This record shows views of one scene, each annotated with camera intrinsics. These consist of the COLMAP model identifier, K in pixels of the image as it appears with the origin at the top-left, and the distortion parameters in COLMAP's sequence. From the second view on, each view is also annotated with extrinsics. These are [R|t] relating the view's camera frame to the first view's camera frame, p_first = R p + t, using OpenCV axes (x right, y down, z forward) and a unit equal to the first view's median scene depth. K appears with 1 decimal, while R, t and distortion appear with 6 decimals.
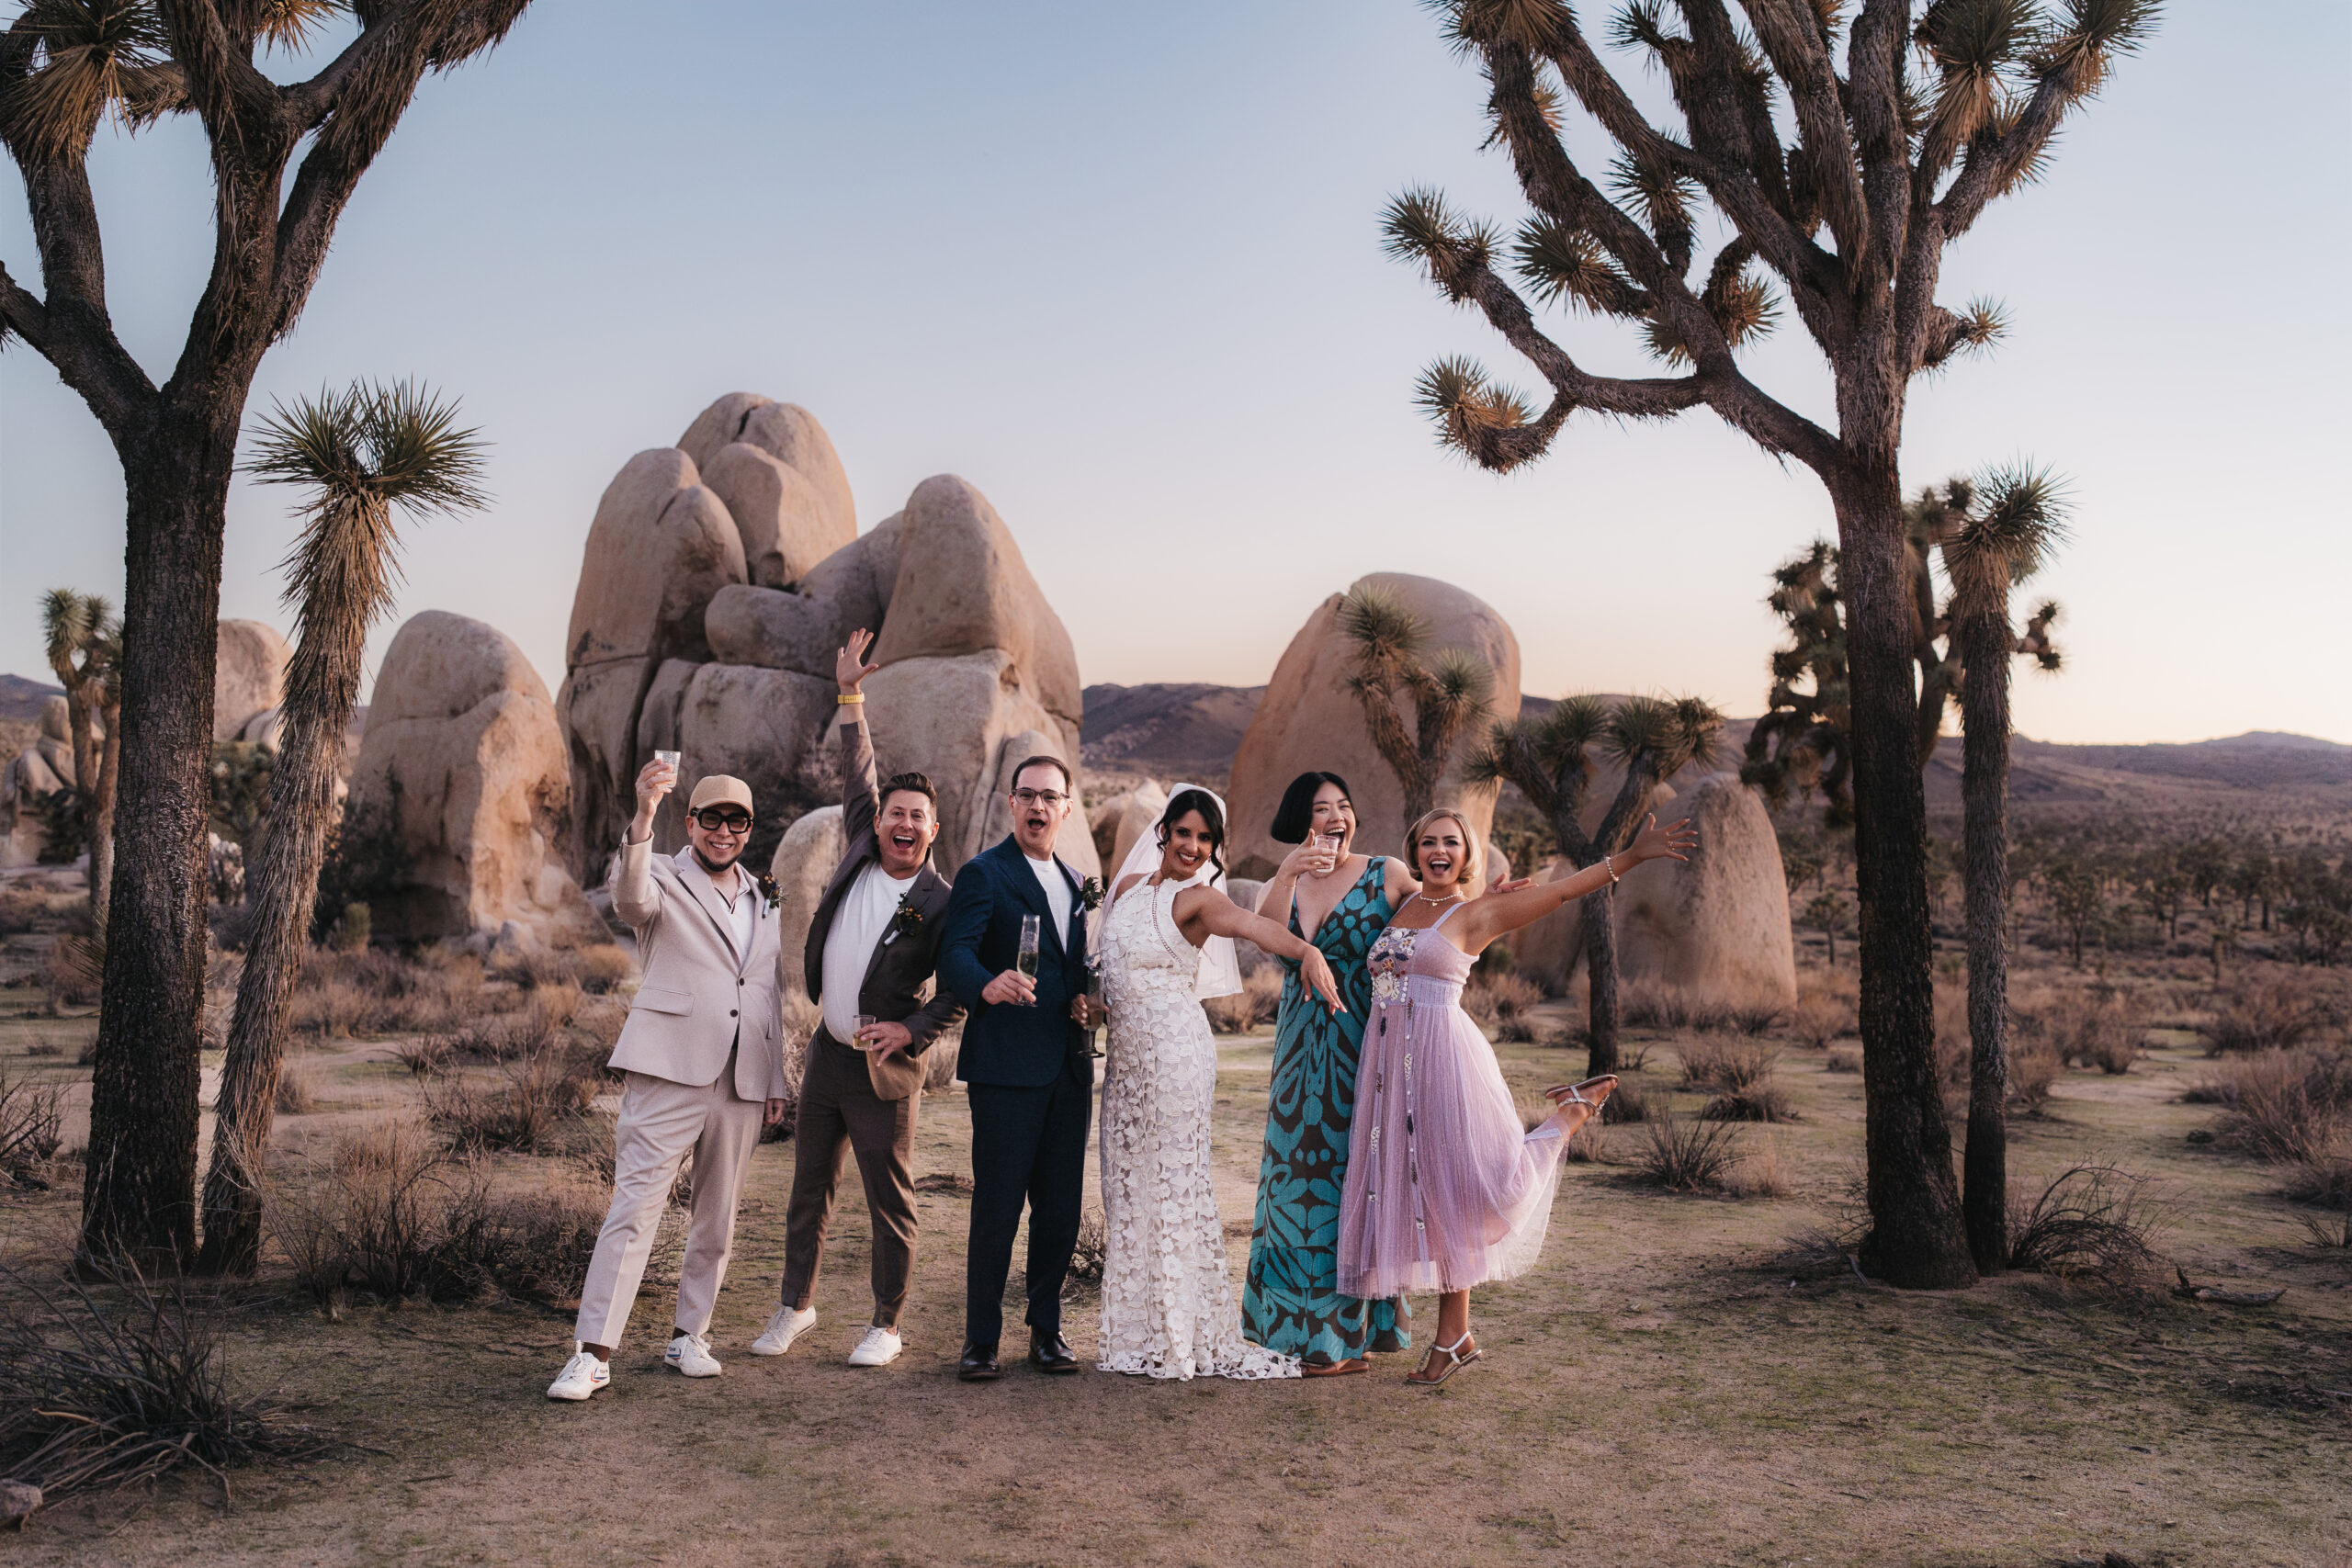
lens RADIAL K [[2277.5, 0, 1180.0], [0, 2277.5, 773.9], [0, 0, 1]] dist [-0.041621, 0.146516]
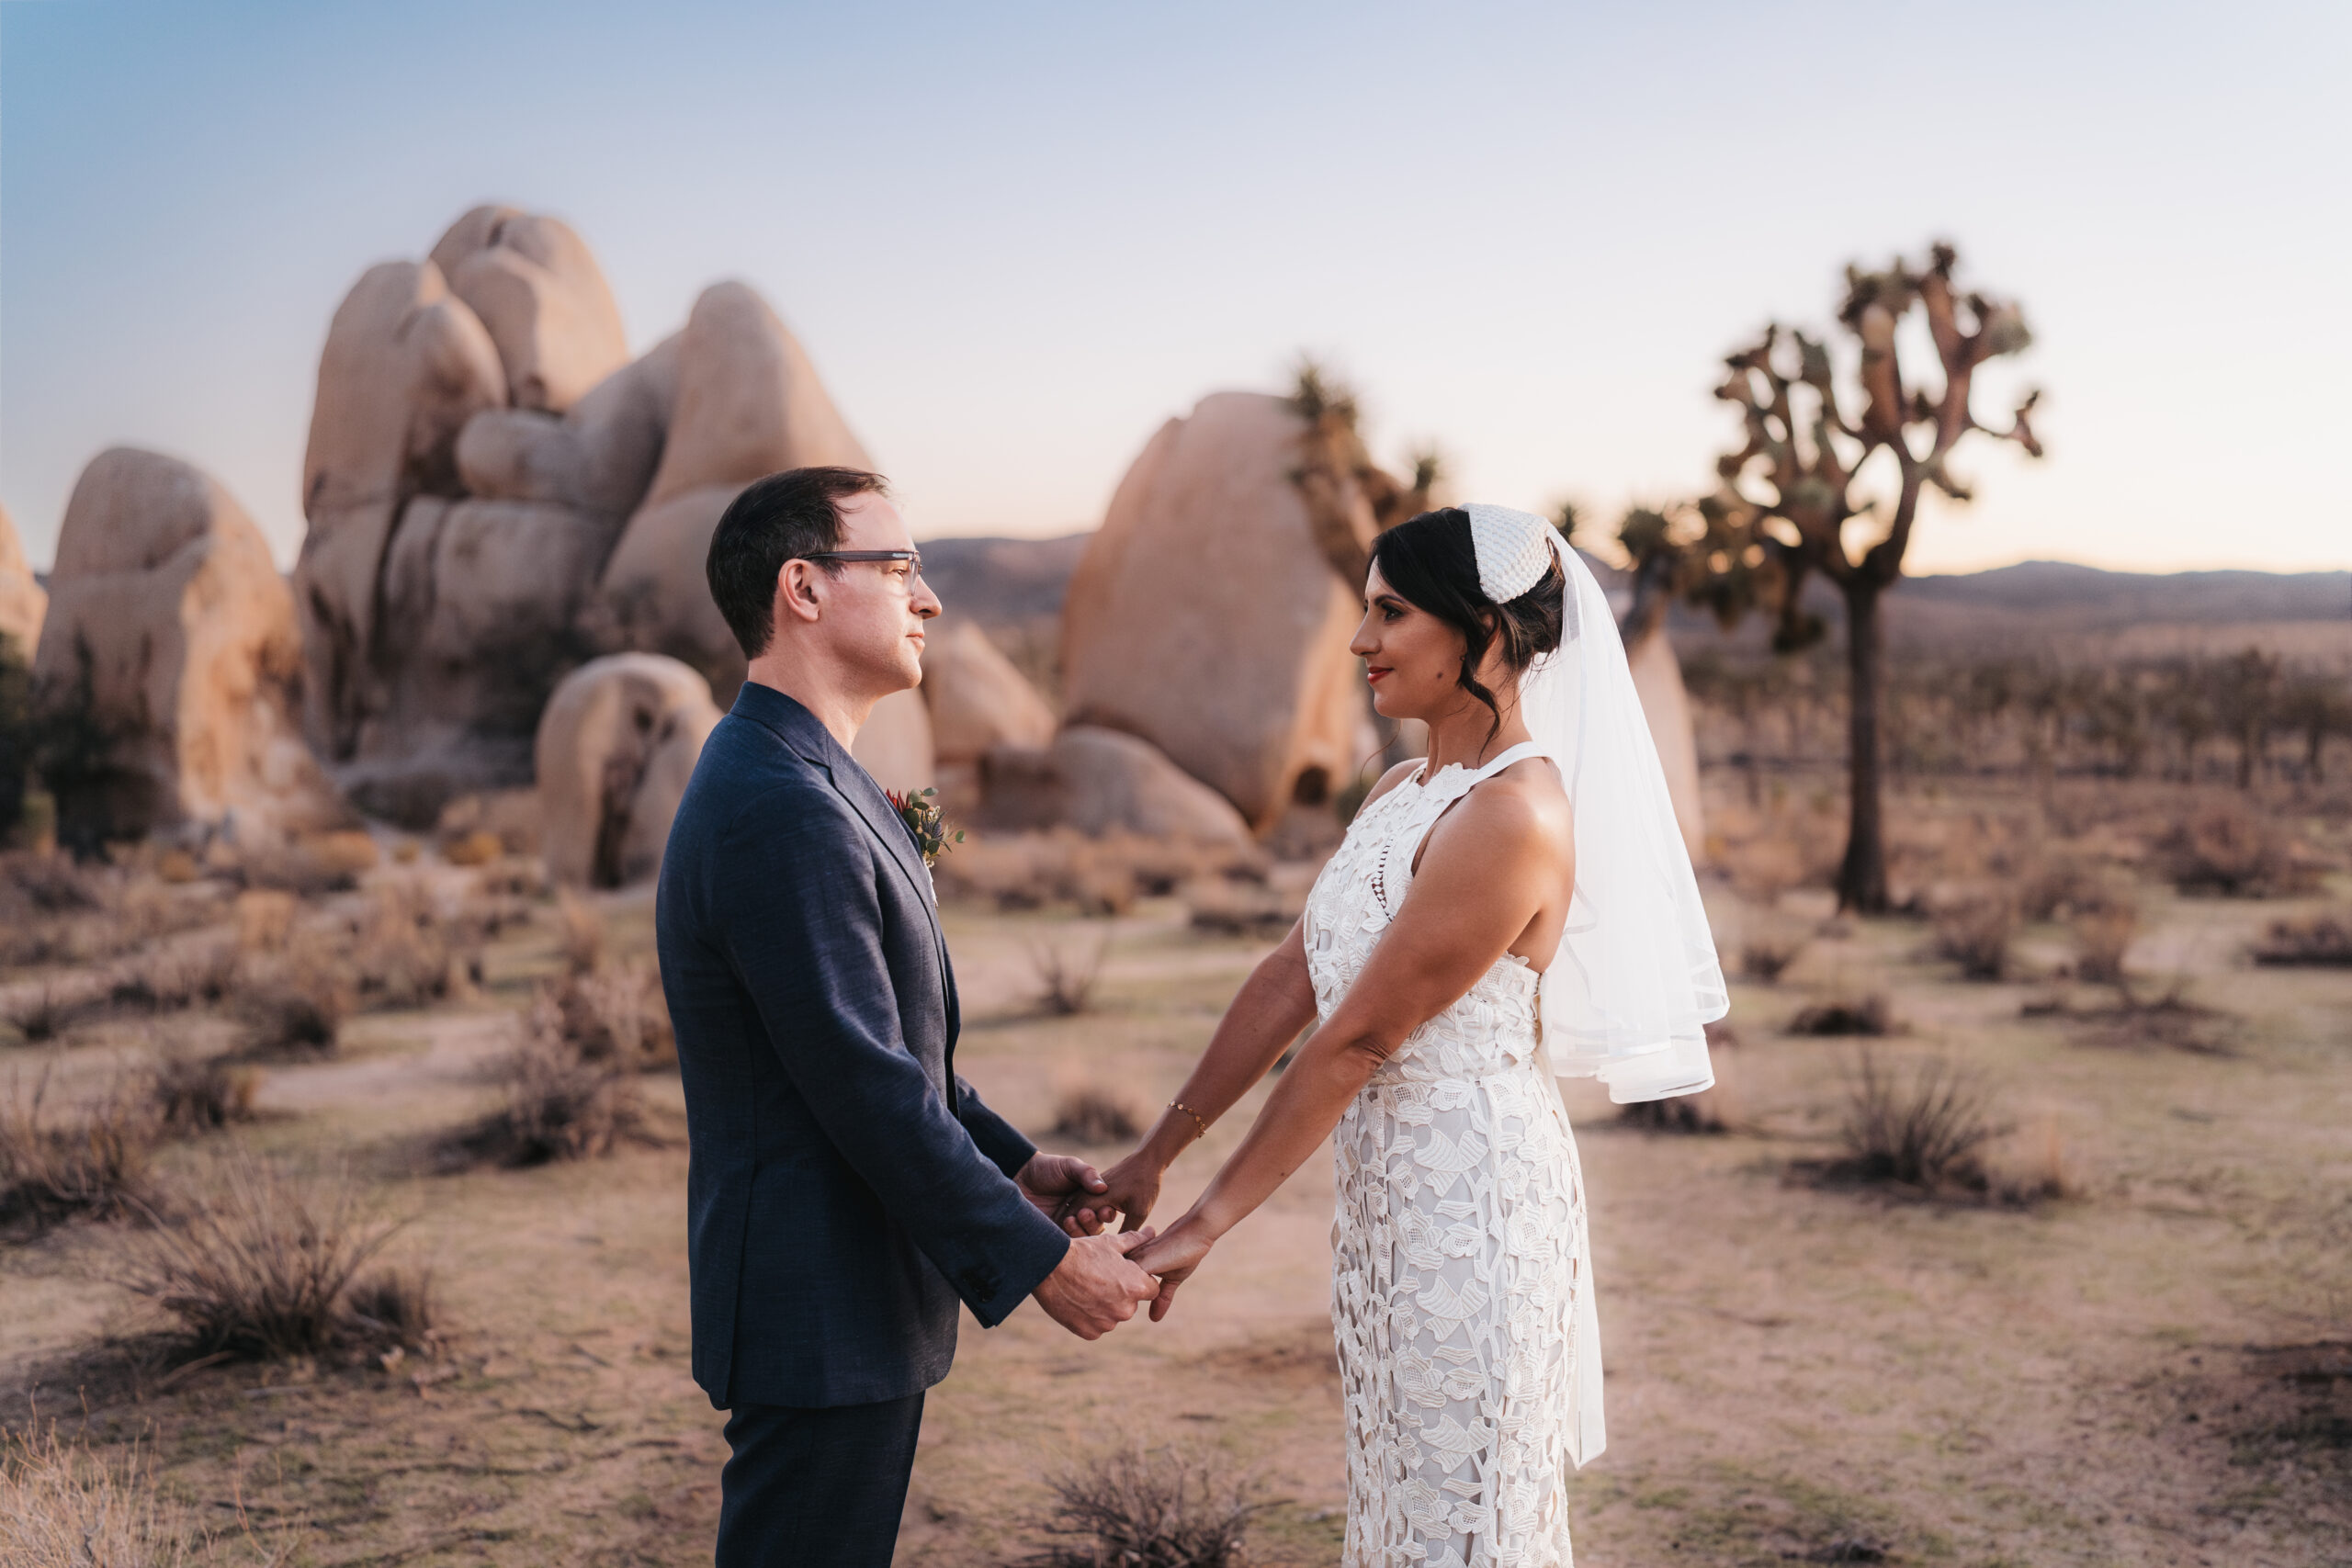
lens RADIAL K [[2277.5, 0, 1180.0], [0, 2277.5, 773.9], [0, 0, 1]] dist [-0.041621, 0.146516]
pose [[0.995629, -0.032046, 0.087732, -0.021546], [0.026100, 0.997337, 0.068105, 0.004721], [-0.089681, -0.065517, 0.993813, 0.165863]]
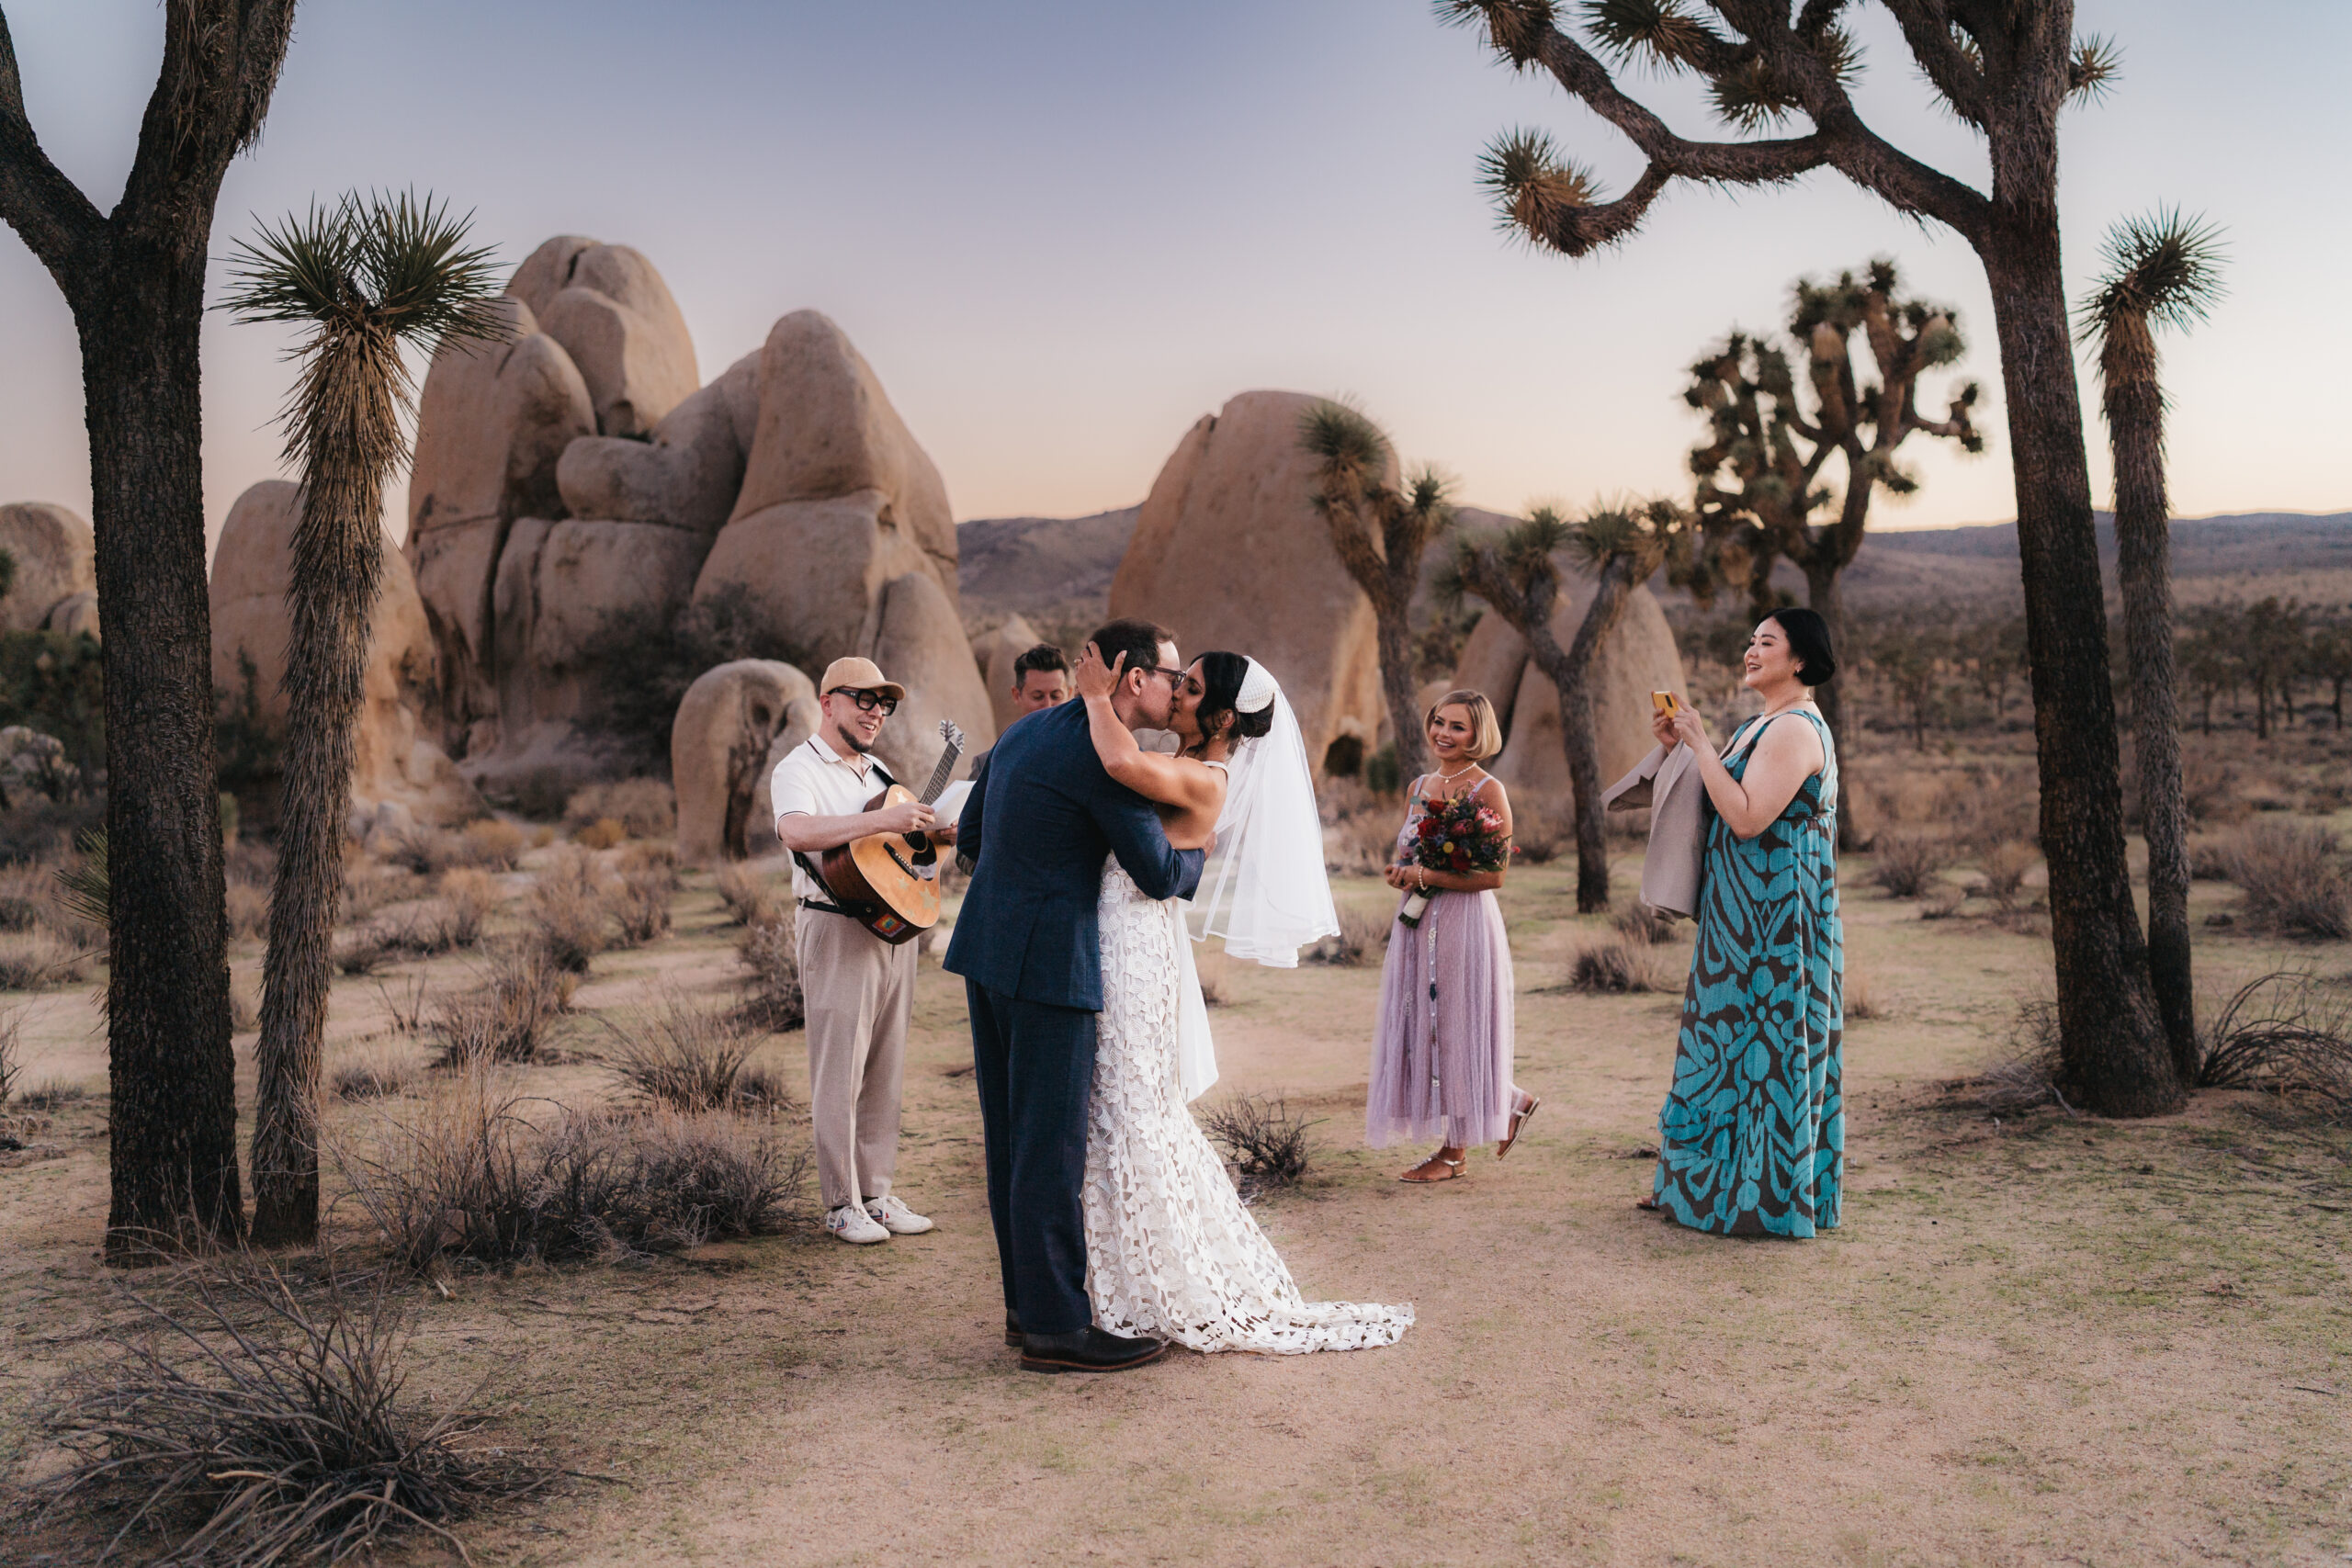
lens RADIAL K [[2276.0, 0, 1169.8], [0, 2276.0, 772.2], [0, 0, 1]] dist [-0.042915, 0.149712]
pose [[0.995927, -0.060996, 0.066405, -0.038056], [0.055940, 0.995575, 0.075509, -0.001789], [-0.070717, -0.071487, 0.994931, 0.036870]]
